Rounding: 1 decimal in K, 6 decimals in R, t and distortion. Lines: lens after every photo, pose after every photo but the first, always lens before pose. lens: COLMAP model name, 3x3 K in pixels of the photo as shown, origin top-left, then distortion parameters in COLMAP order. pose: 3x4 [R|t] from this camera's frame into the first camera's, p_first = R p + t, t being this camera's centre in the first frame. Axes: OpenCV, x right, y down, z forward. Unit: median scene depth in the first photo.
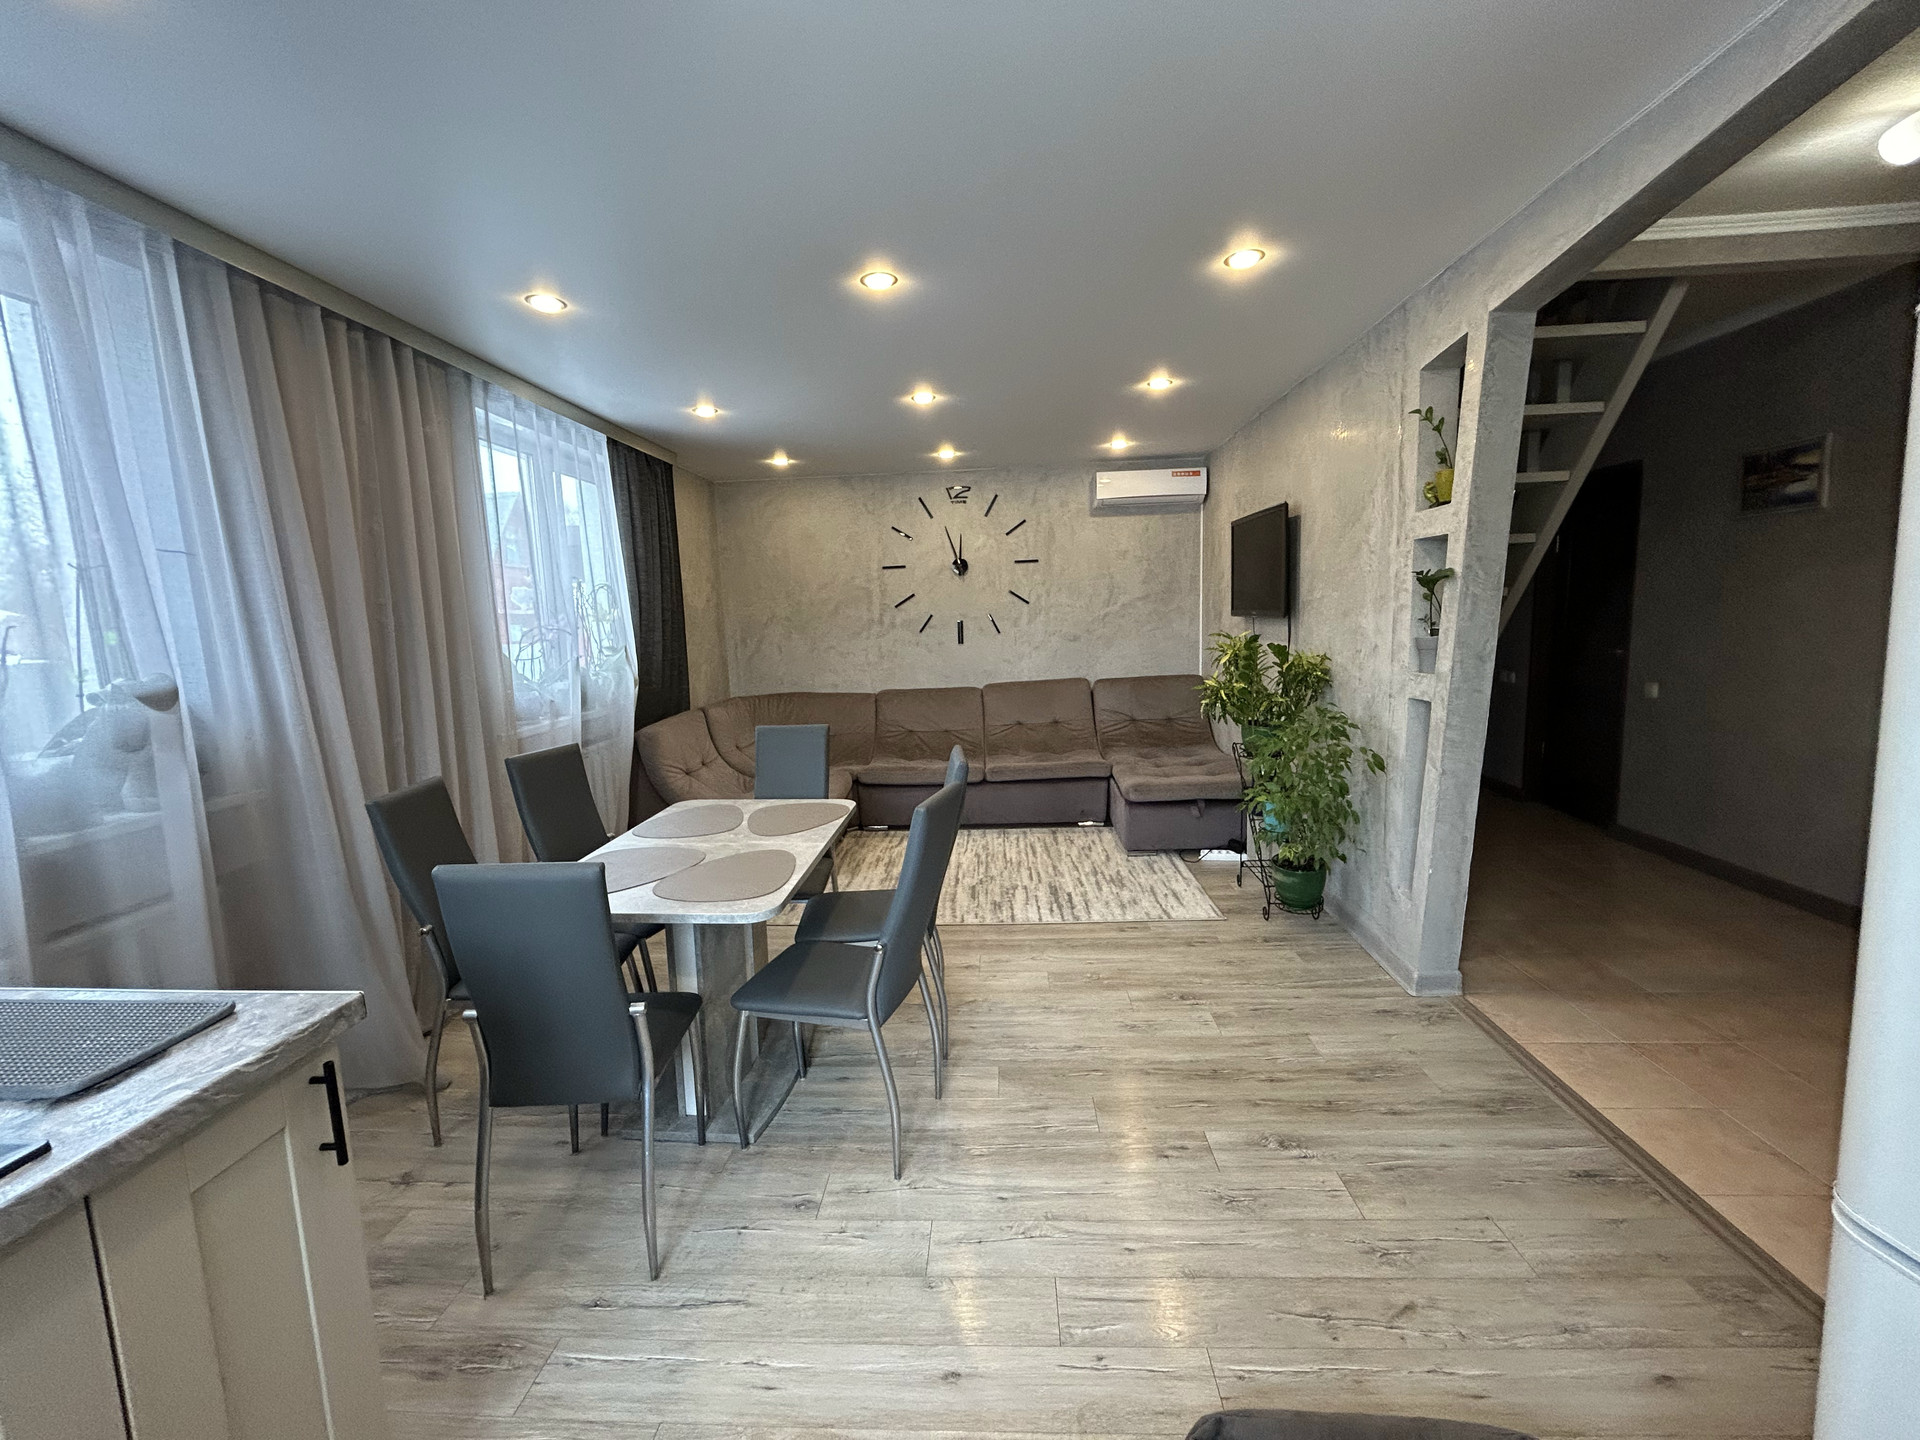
lens RADIAL K [[781.4, 0, 965.1], [0, 781.4, 715.8], [0, 0, 1]] dist [0.000303, -0.000001]
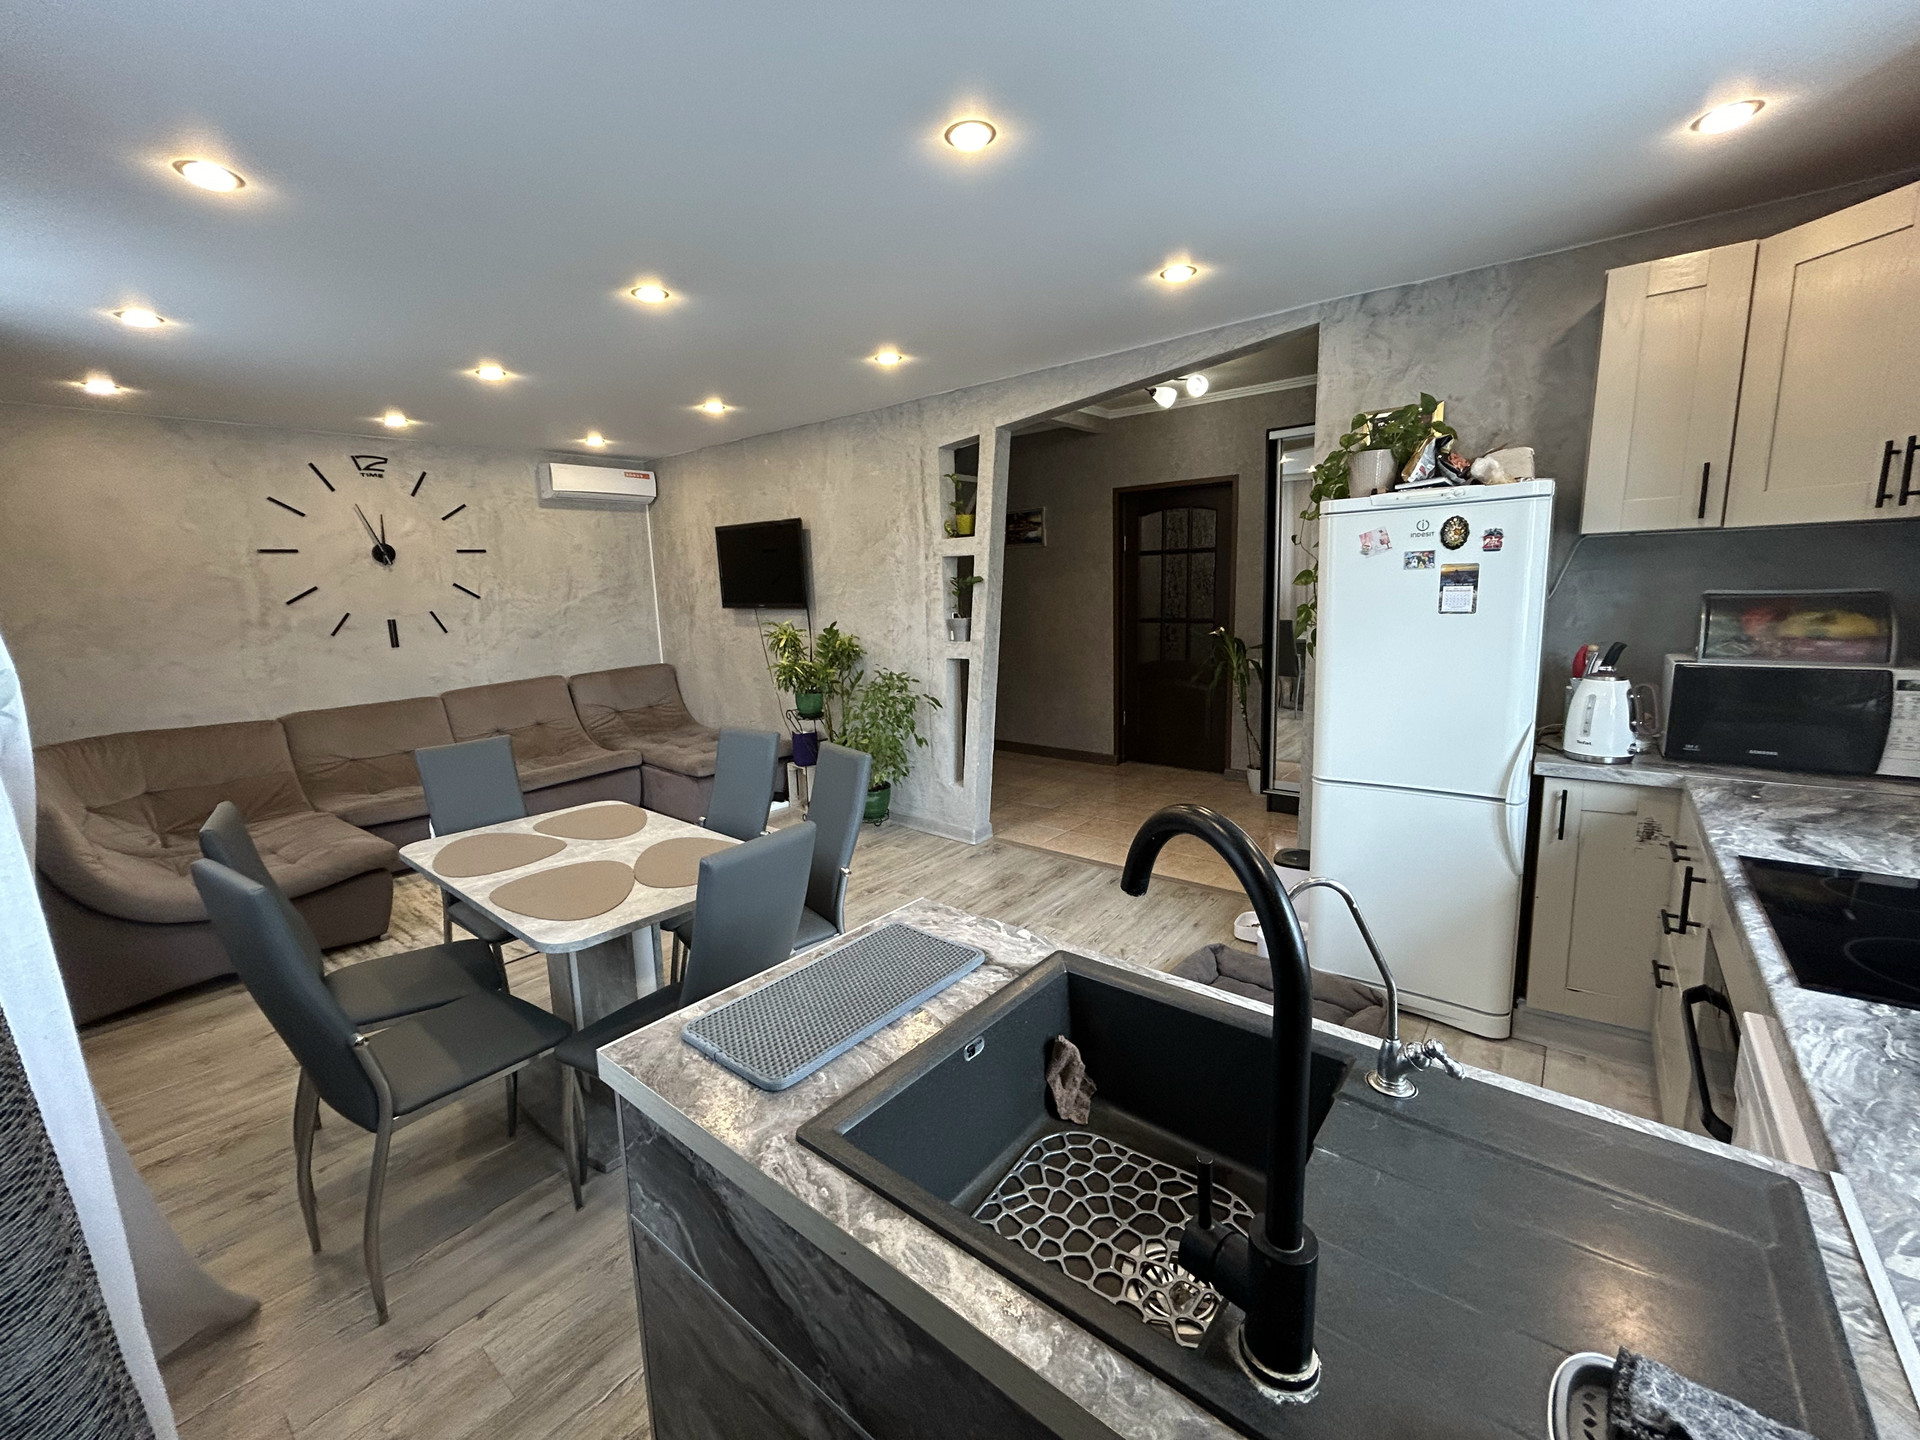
lens RADIAL K [[781.4, 0, 959.1], [0, 781.4, 712.4], [0, 0, 1]] dist [0.000303, -0.000001]
pose [[0.593983, -0.121635, 0.795229, -0.343714], [0.117351, 0.991031, 0.063930, -0.006700], [-0.795872, 0.055347, 0.602929, 0.026910]]
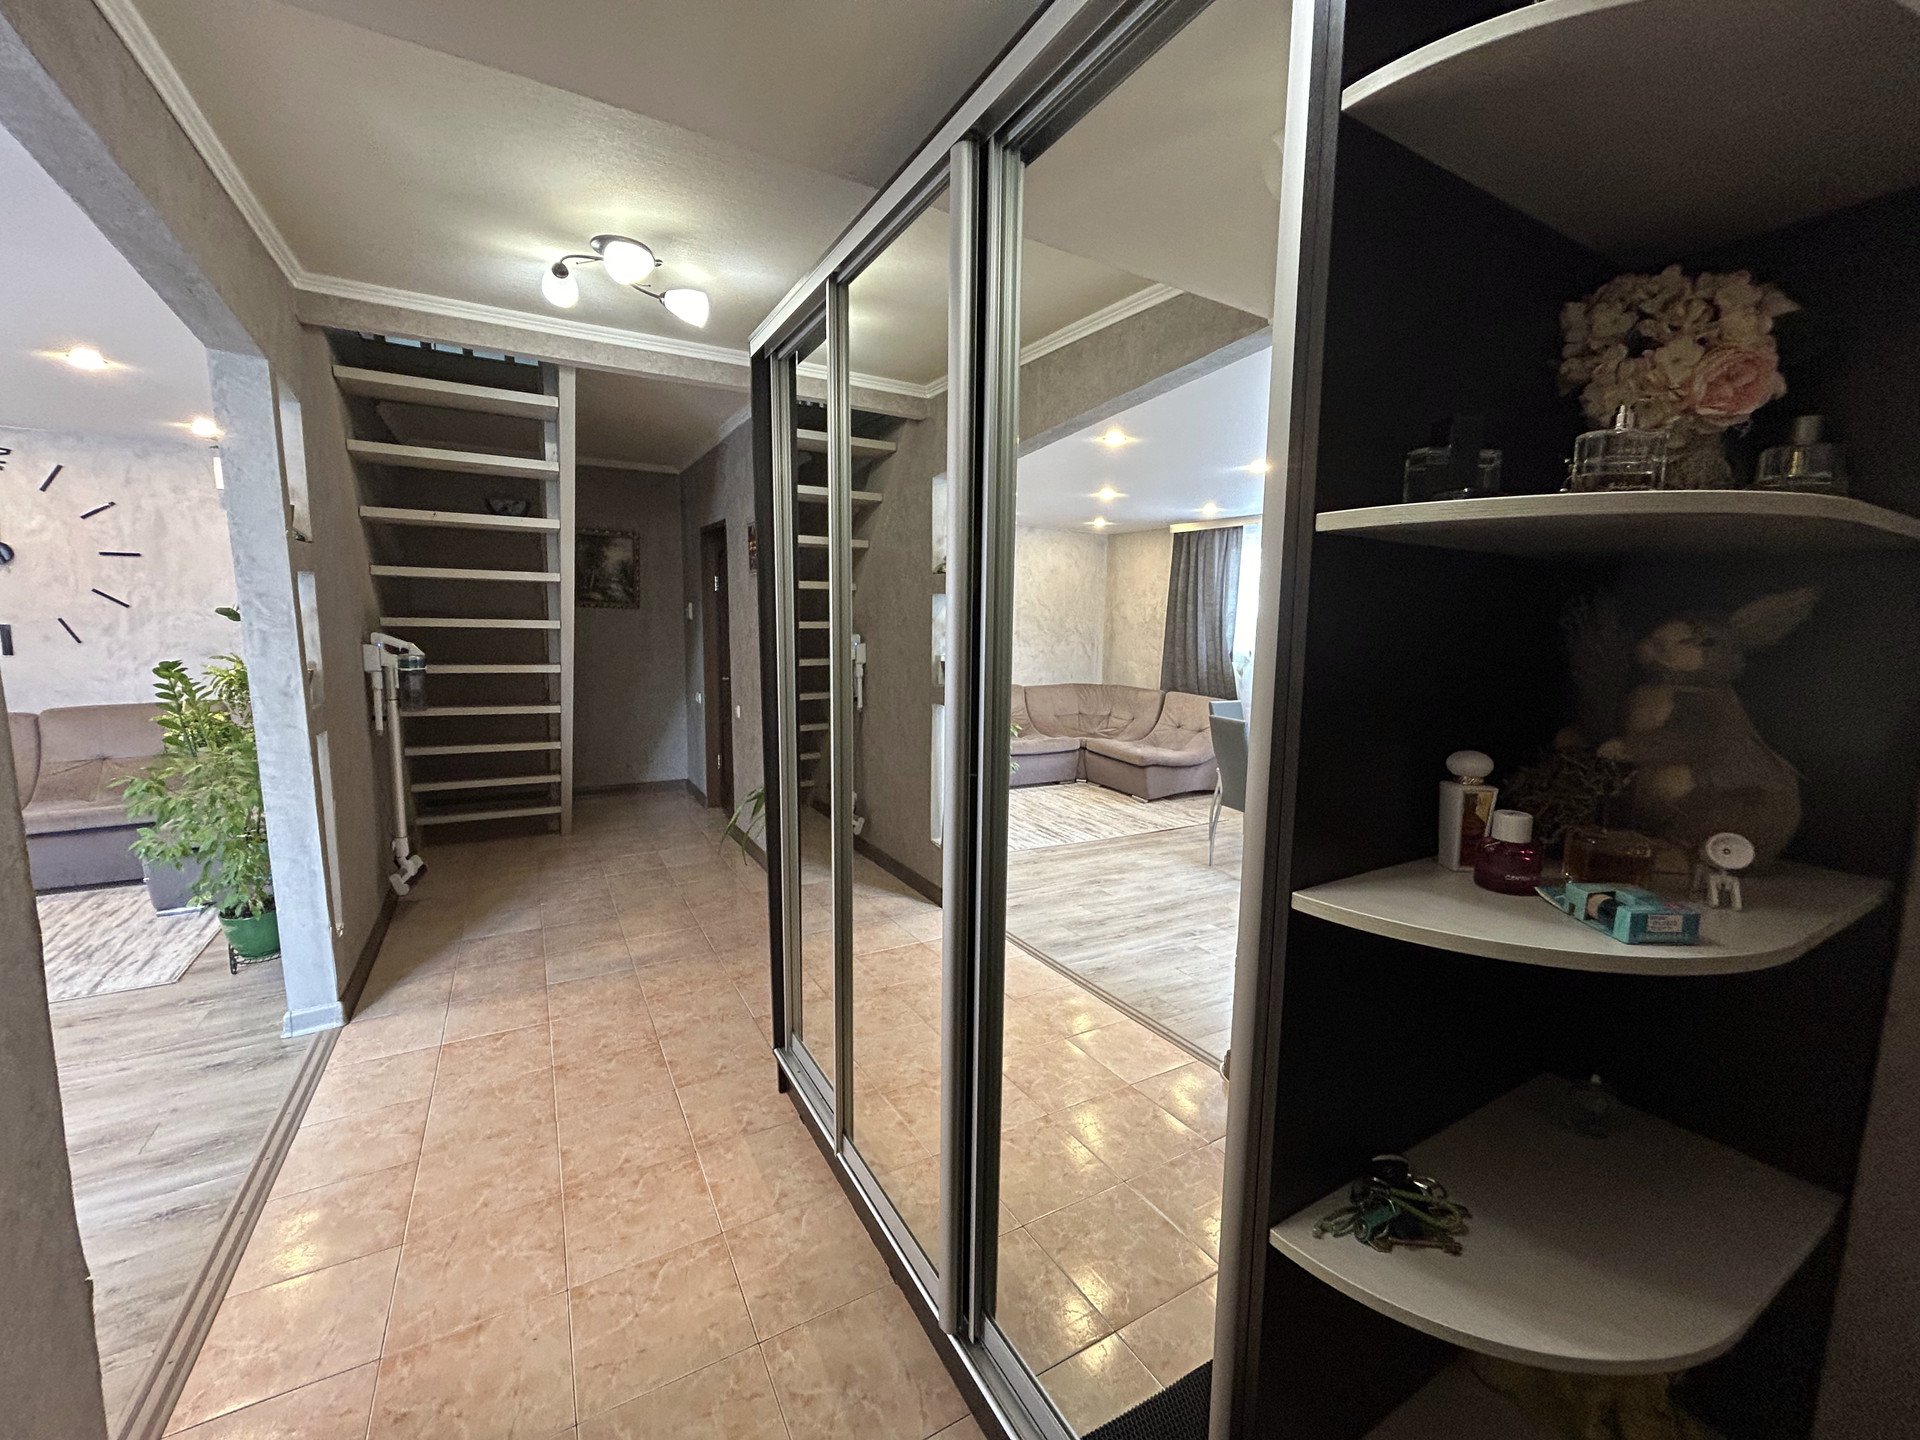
lens RADIAL K [[781.4, 0, 963.0], [0, 781.4, 718.1], [0, 0, 1]] dist [0.000303, -0.000001]
pose [[0.842346, -0.021763, 0.538497, 0.392626], [0.025015, 0.999686, 0.001271, -0.010409], [-0.538356, 0.012400, 0.842626, -0.143809]]
